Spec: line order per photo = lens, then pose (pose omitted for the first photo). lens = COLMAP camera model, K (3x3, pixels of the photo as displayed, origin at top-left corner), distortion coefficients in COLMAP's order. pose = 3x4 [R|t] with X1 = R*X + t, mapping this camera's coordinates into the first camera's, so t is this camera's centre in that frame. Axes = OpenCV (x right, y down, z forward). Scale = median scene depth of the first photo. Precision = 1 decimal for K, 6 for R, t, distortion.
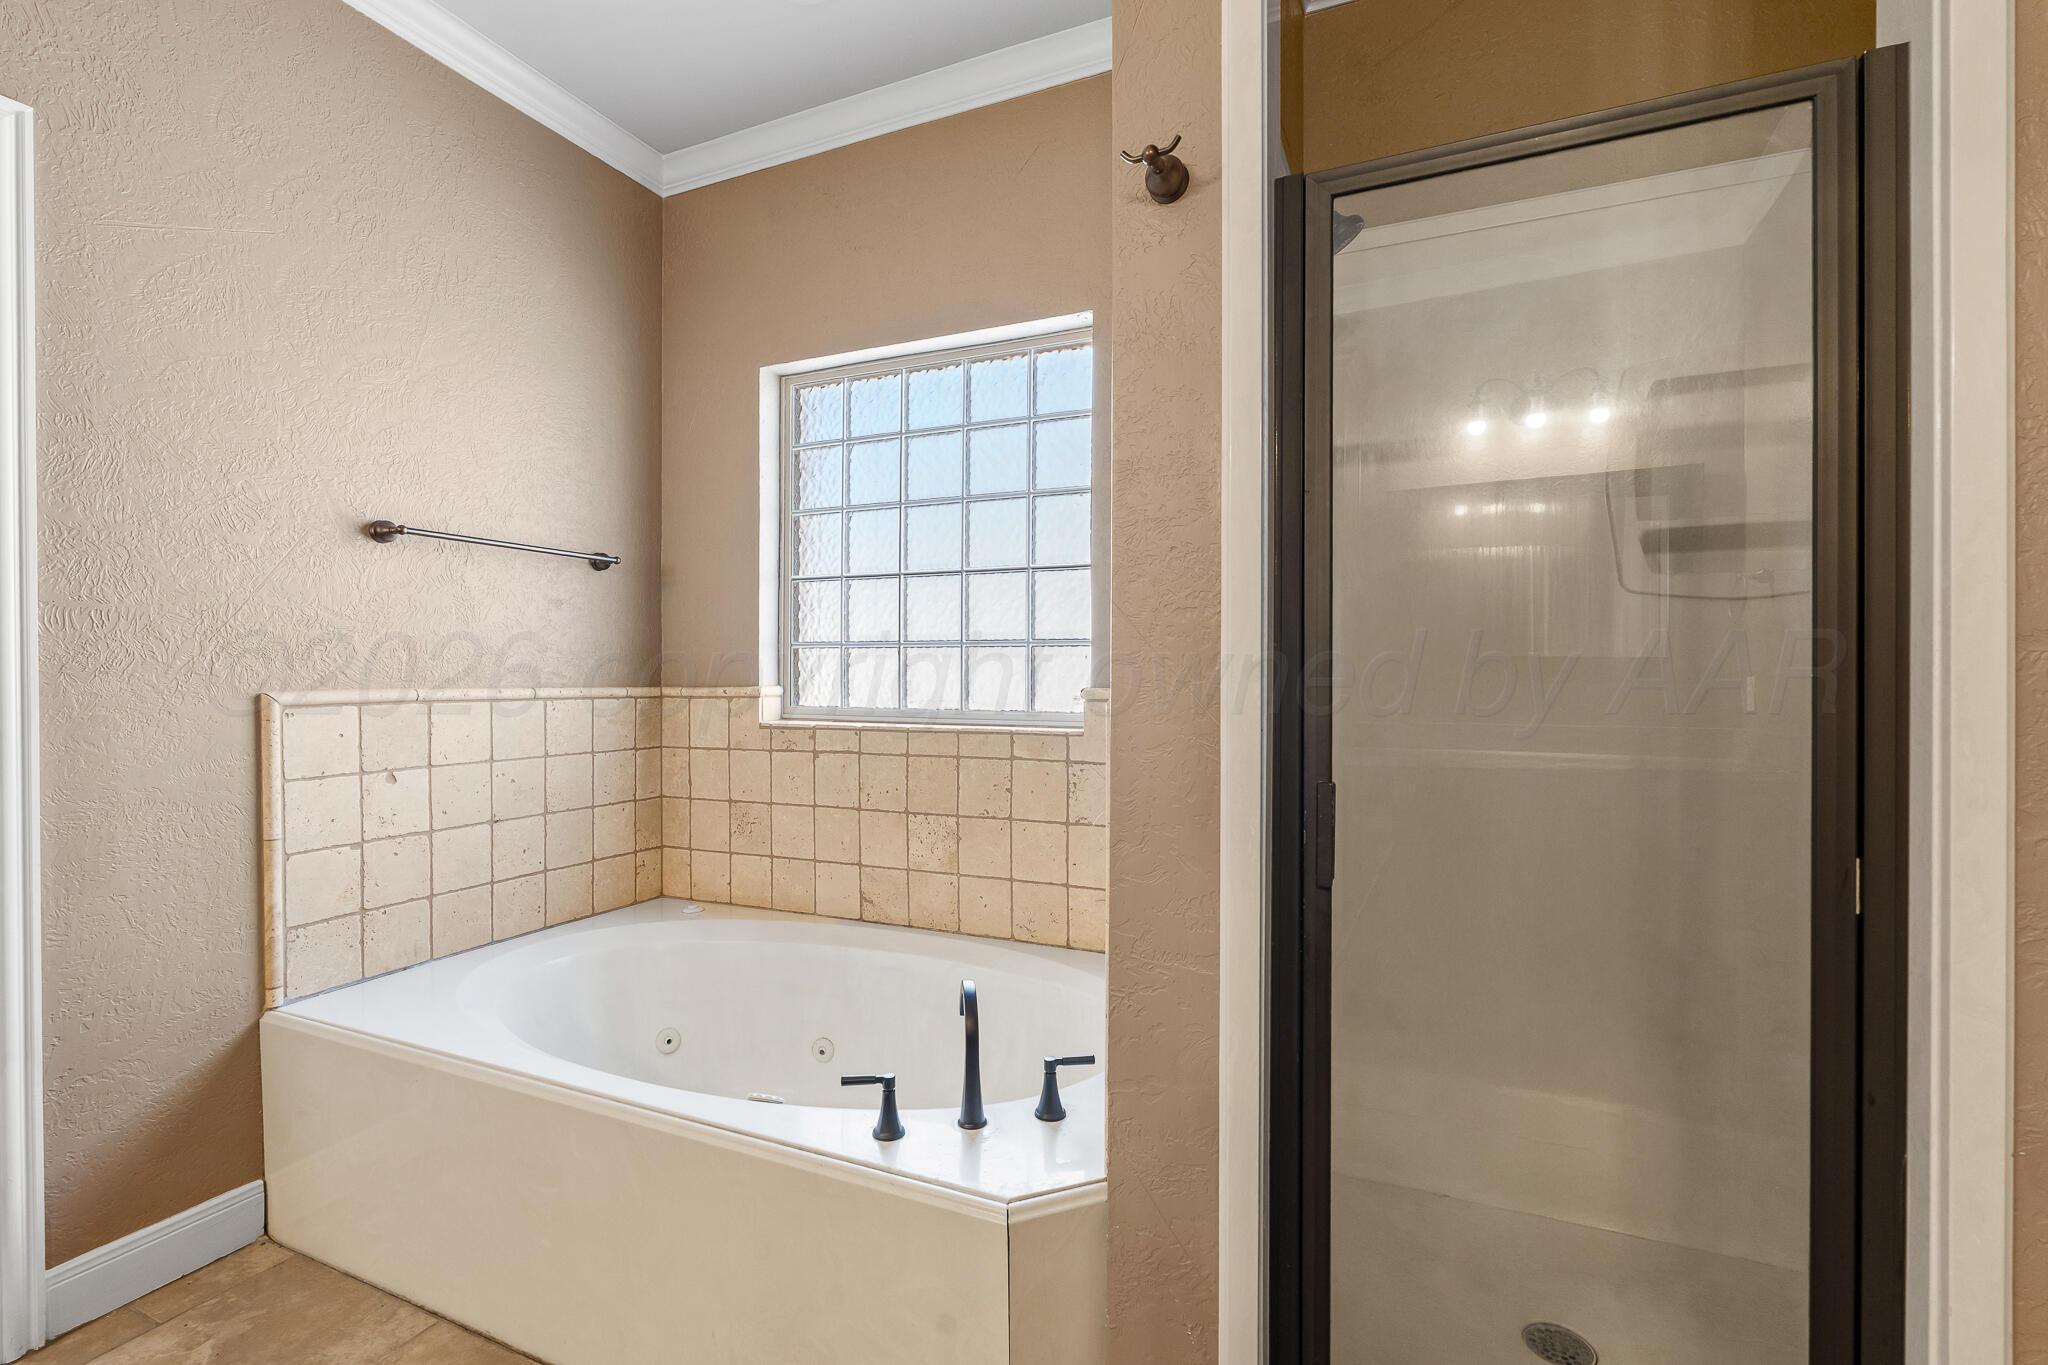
lens RADIAL K [[917.0, 0, 1024.0], [0, 917.0, 682.5], [0, 0, 1]] dist [-0.003051, -0.000124]
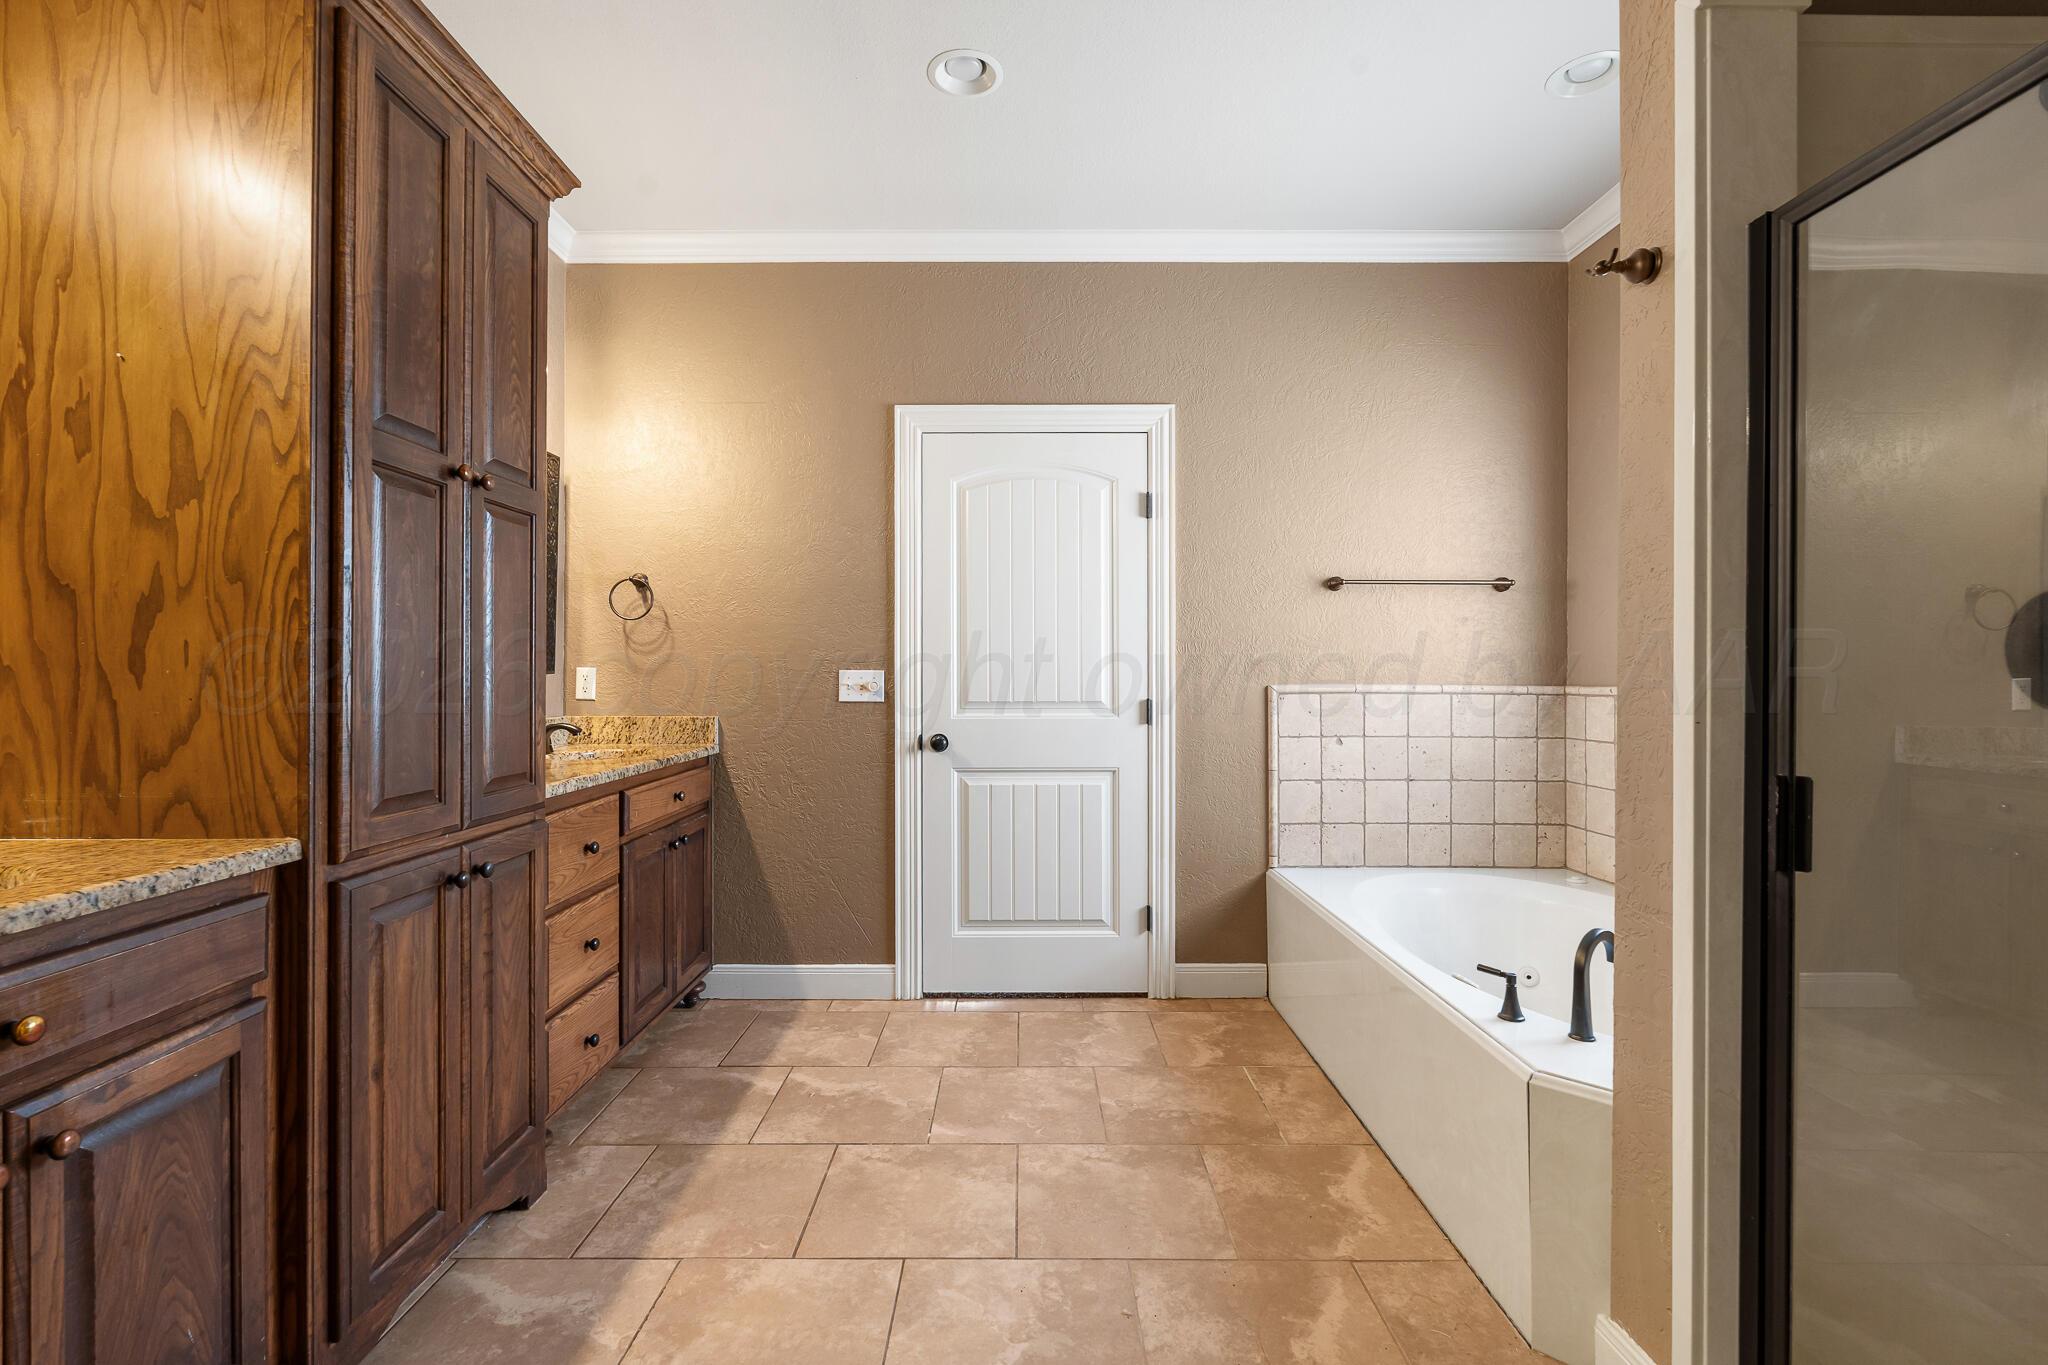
lens RADIAL K [[917.0, 0, 1024.0], [0, 917.0, 682.5], [0, 0, 1]] dist [-0.003051, -0.000124]
pose [[0.414908, 0.007910, -0.909829, 0.514563], [-0.009364, 0.999946, 0.004423, 0.002294], [0.909815, 0.006685, 0.414960, -0.137271]]
